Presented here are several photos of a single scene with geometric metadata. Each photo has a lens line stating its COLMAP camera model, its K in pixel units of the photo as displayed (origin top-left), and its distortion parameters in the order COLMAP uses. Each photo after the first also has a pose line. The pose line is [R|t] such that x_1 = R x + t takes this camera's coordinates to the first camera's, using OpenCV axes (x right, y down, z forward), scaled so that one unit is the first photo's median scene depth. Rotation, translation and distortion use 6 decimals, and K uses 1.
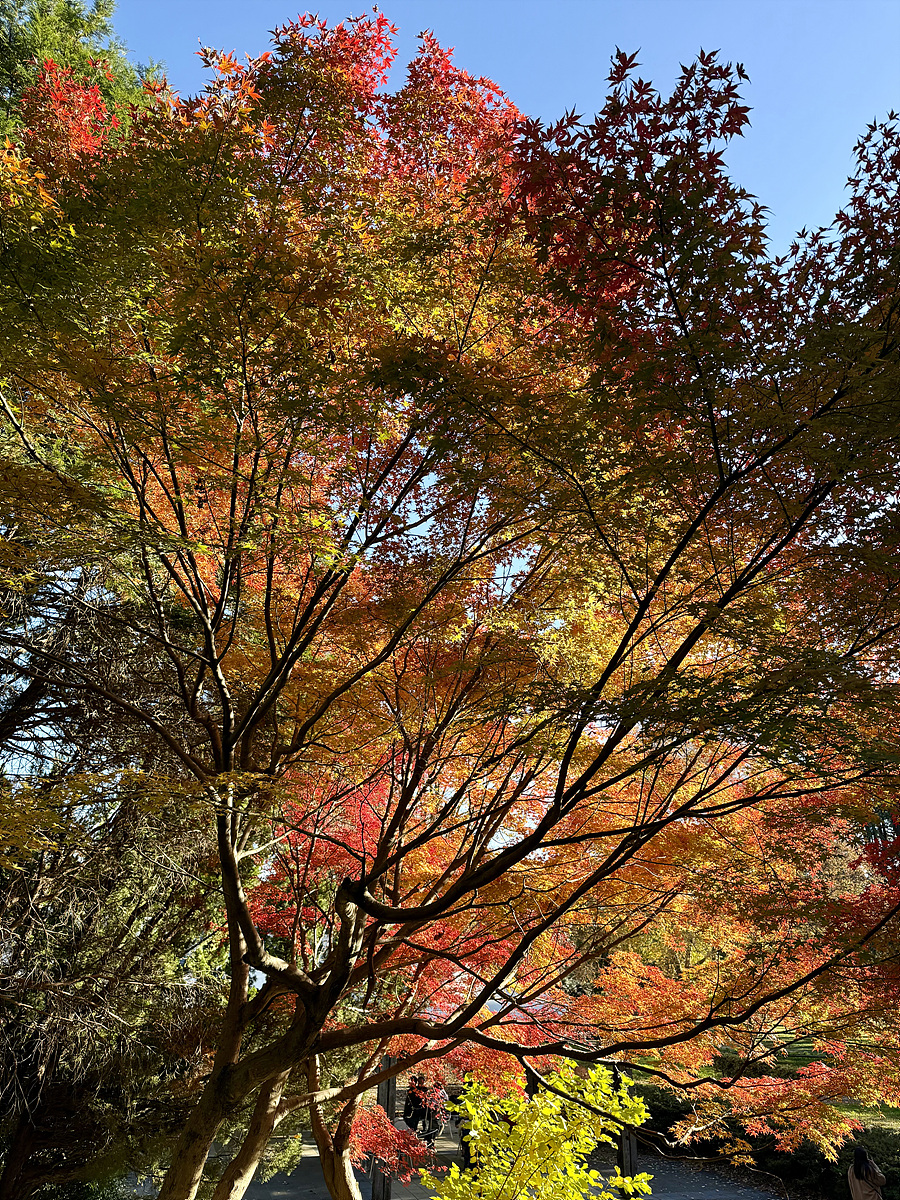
lens RADIAL K [[831.9, 0, 450.0], [0, 831.9, 600.0], [0, 0, 1]] dist [0.021691, -0.033636]
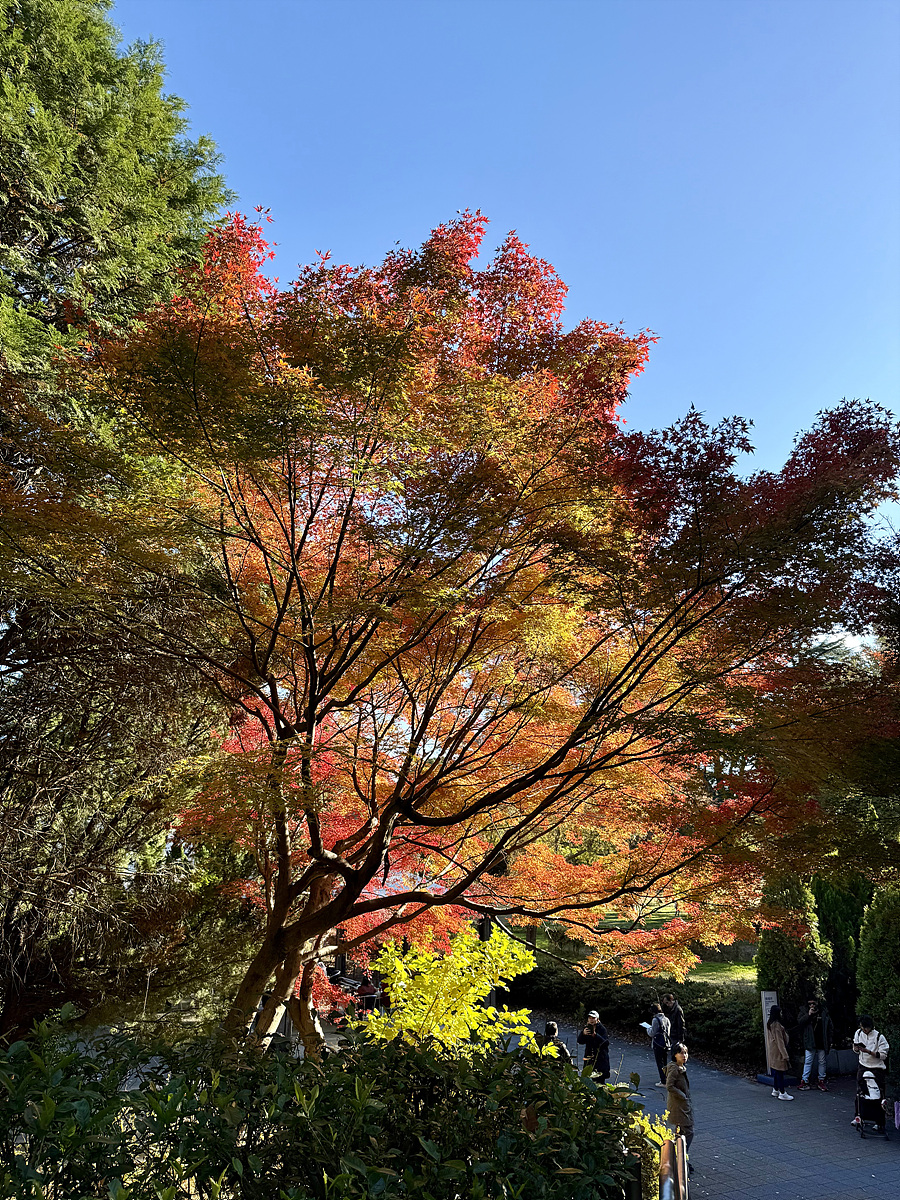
lens RADIAL K [[831.9, 0, 450.0], [0, 831.9, 600.0], [0, 0, 1]] dist [0.021691, -0.033636]
pose [[0.983922, 0.043116, 0.173317, -0.184205], [-0.062796, 0.991977, 0.109721, -0.105043], [-0.167196, -0.118841, 0.978735, -0.235534]]
